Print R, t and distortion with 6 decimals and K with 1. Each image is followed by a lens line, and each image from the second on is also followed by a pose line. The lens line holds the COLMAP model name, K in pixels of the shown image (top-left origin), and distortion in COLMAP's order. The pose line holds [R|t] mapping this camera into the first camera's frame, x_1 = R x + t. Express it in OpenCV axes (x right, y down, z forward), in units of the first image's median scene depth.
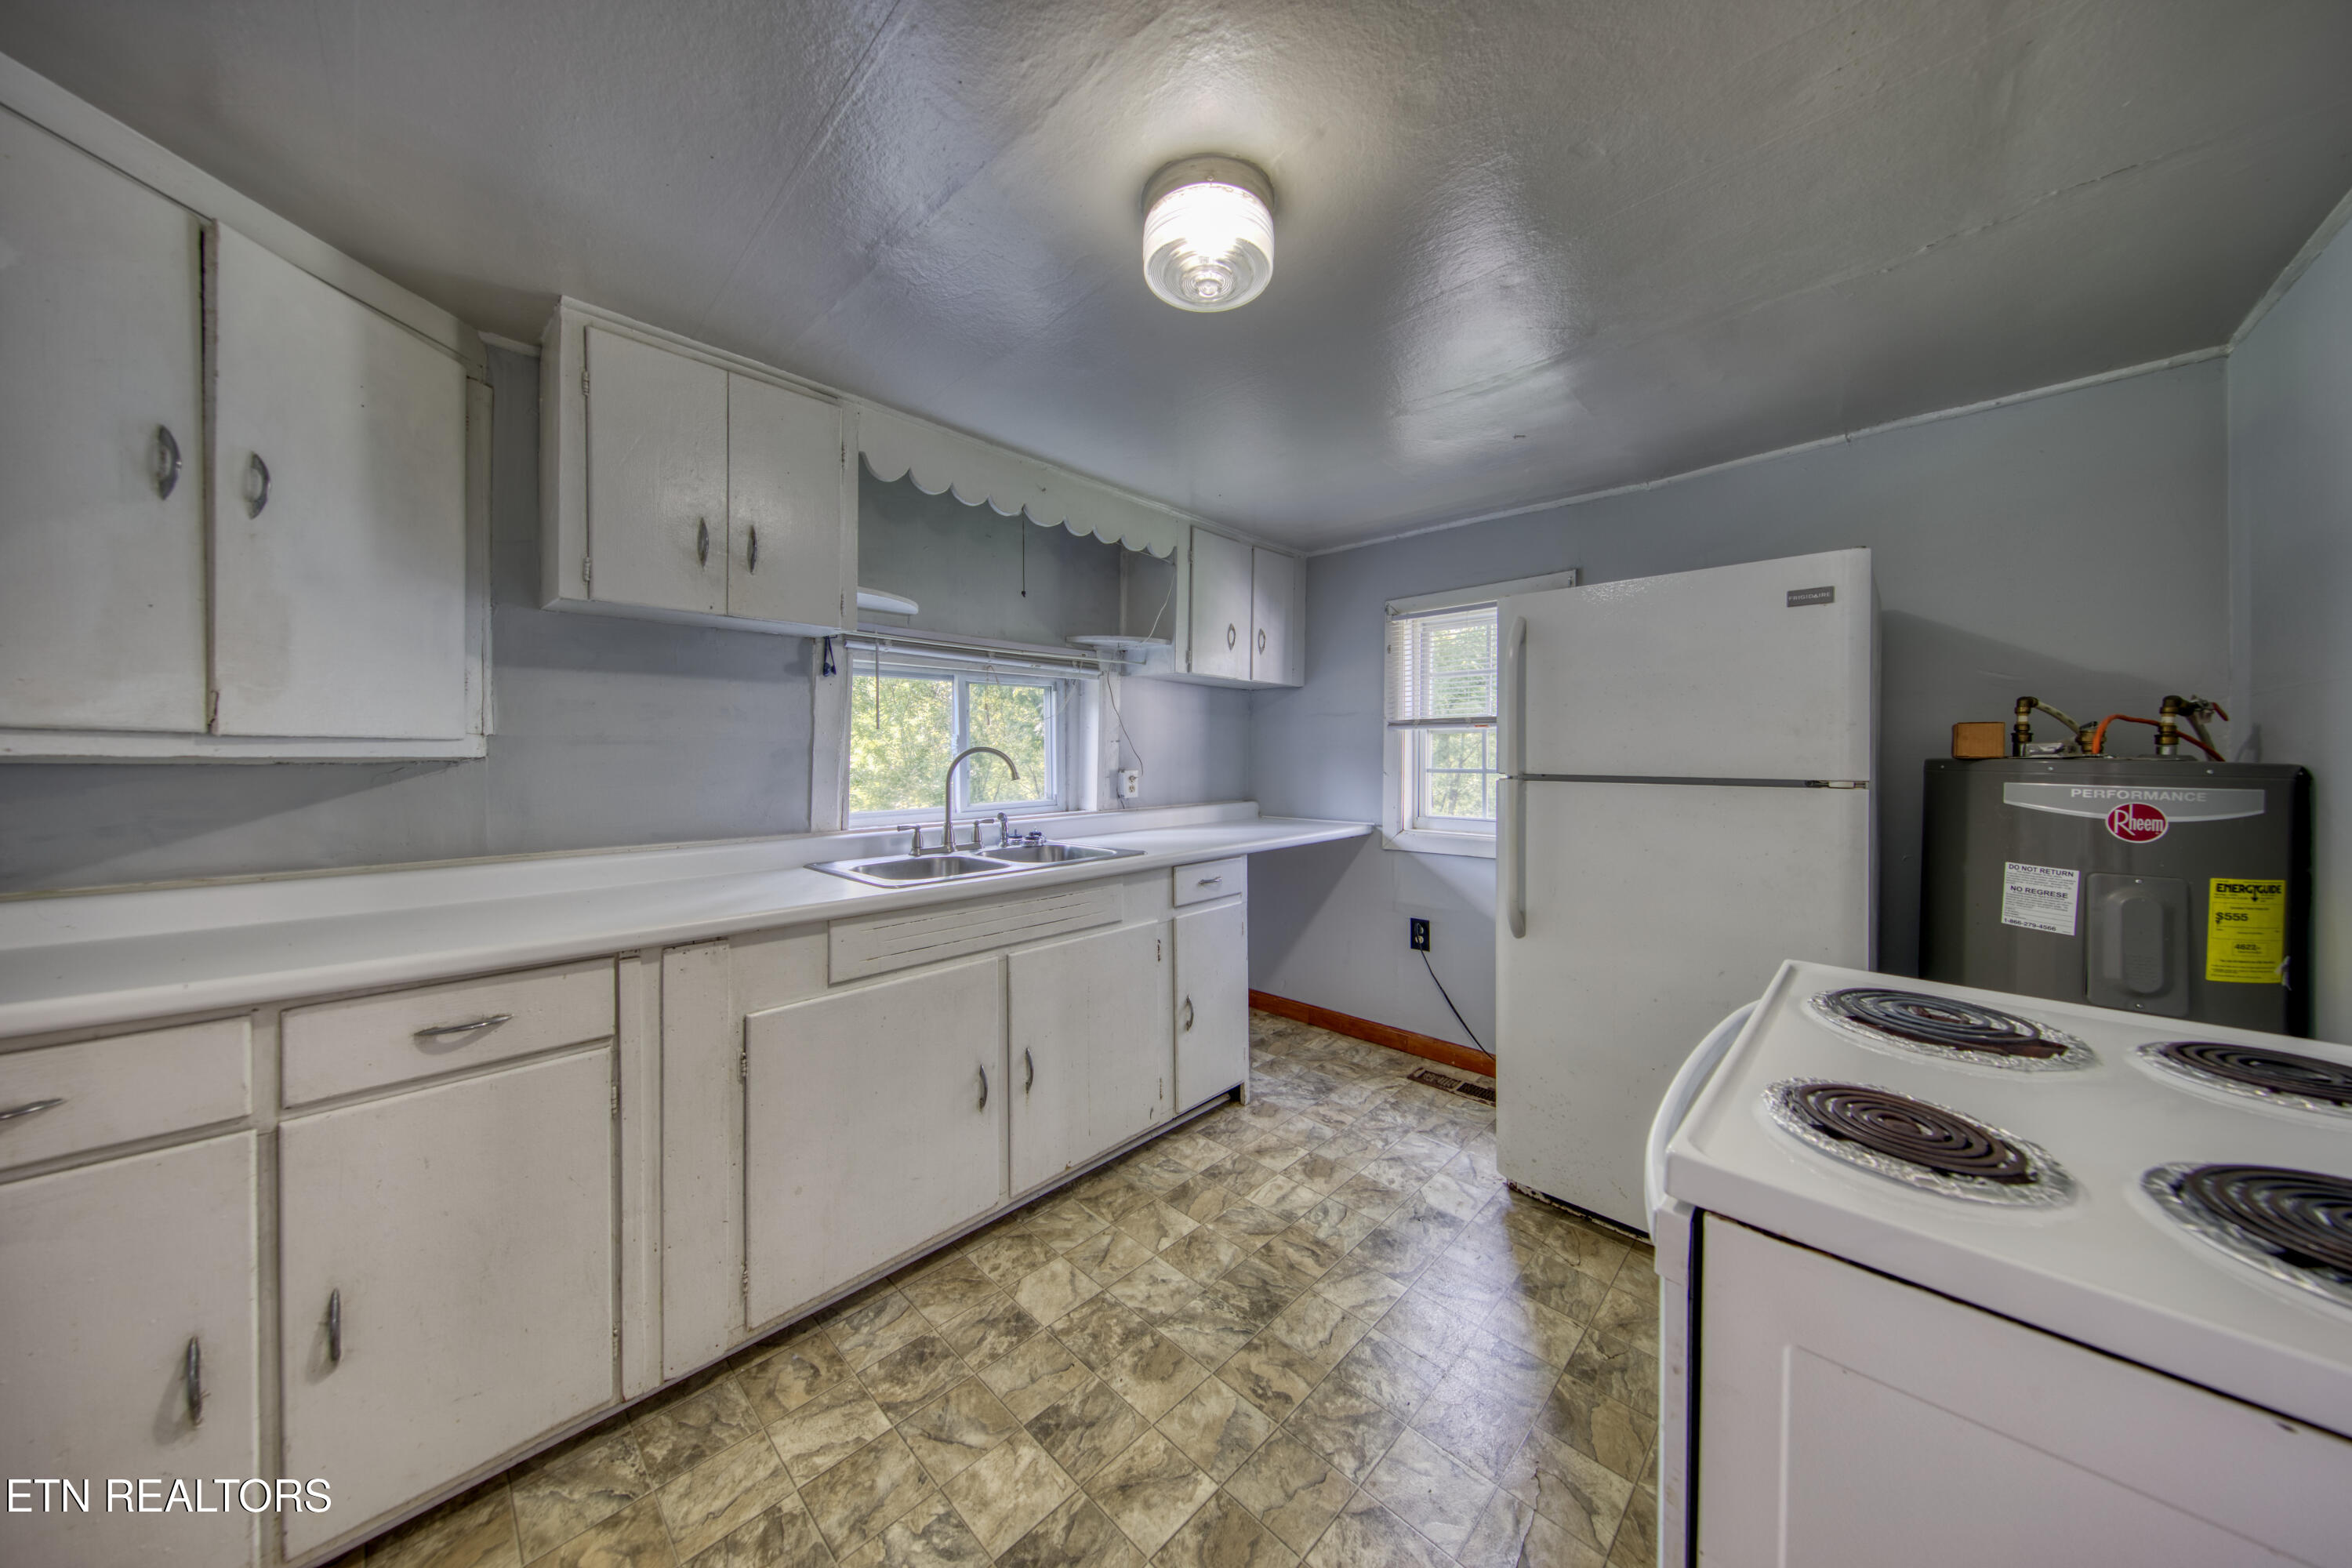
lens RADIAL K [[749.4, 0, 1172.6], [0, 749.4, 770.2], [0, 0, 1]] dist [-0.000597, -0.000594]
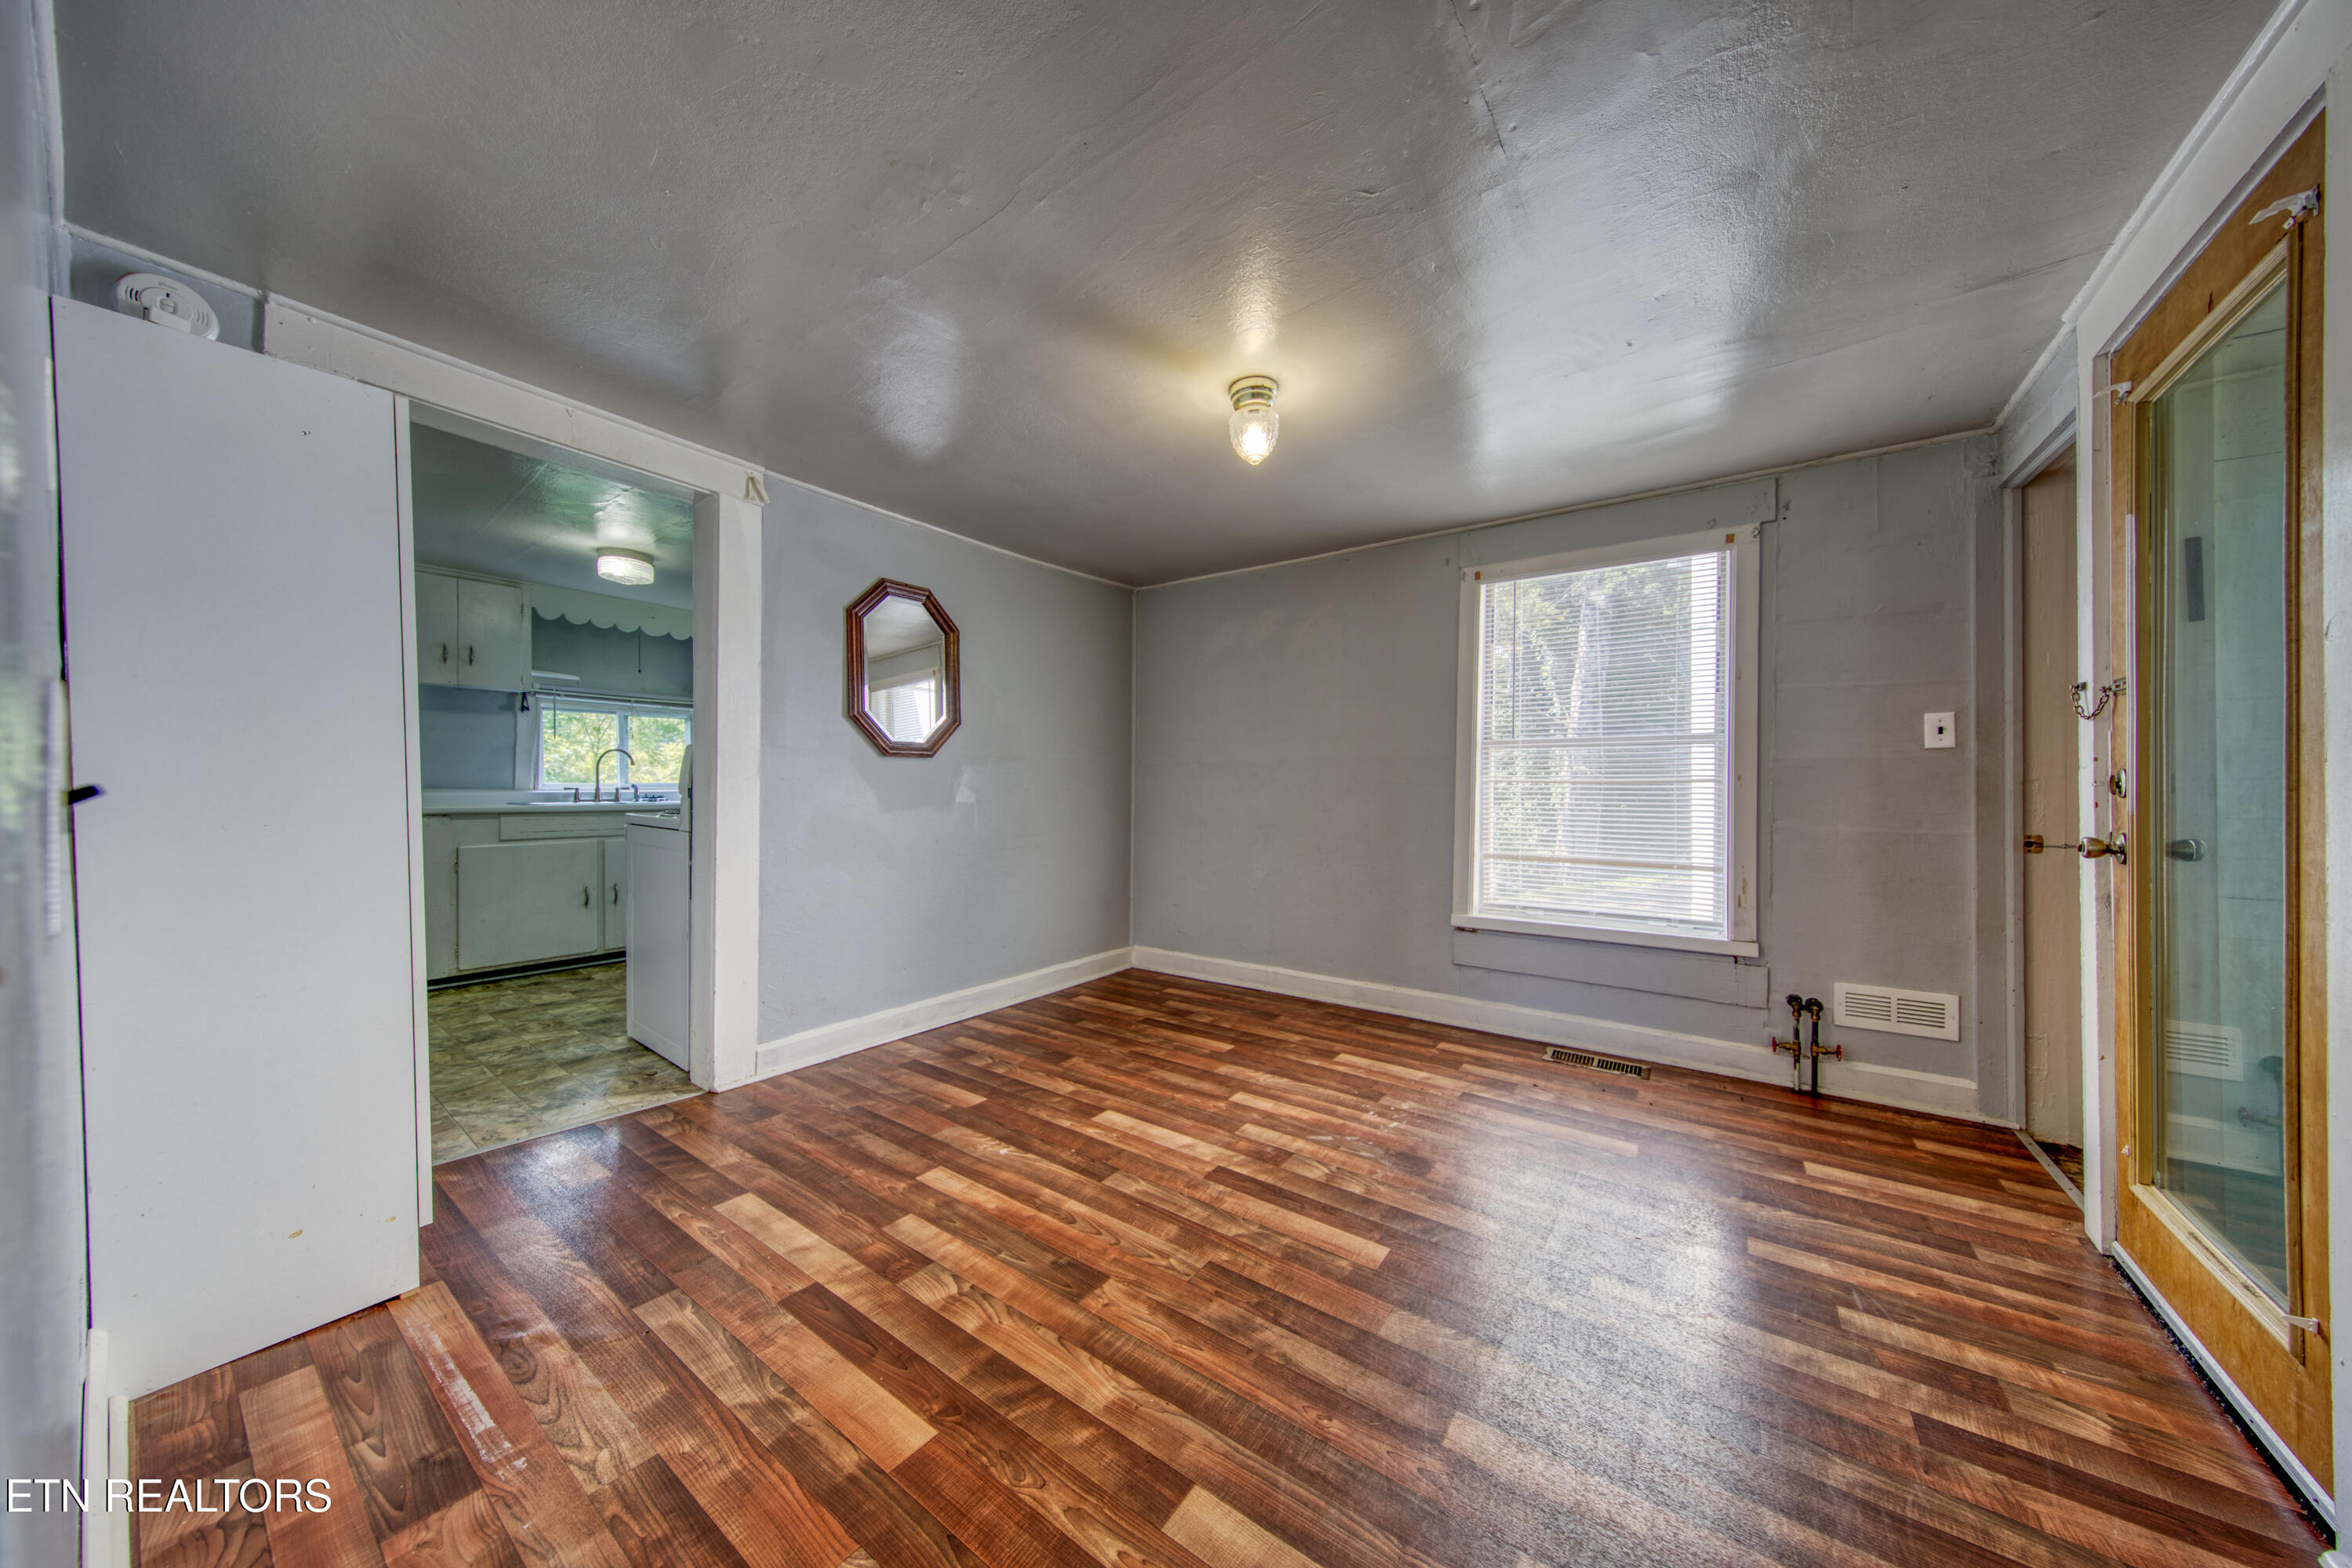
lens RADIAL K [[749.4, 0, 1170.3], [0, 749.4, 787.3], [0, 0, 1]] dist [-0.000597, -0.000594]
pose [[0.986760, -0.006970, 0.162039, 0.875132], [0.008394, 0.999932, -0.008106, 0.099151], [-0.161971, 0.009359, 0.986751, -1.183079]]
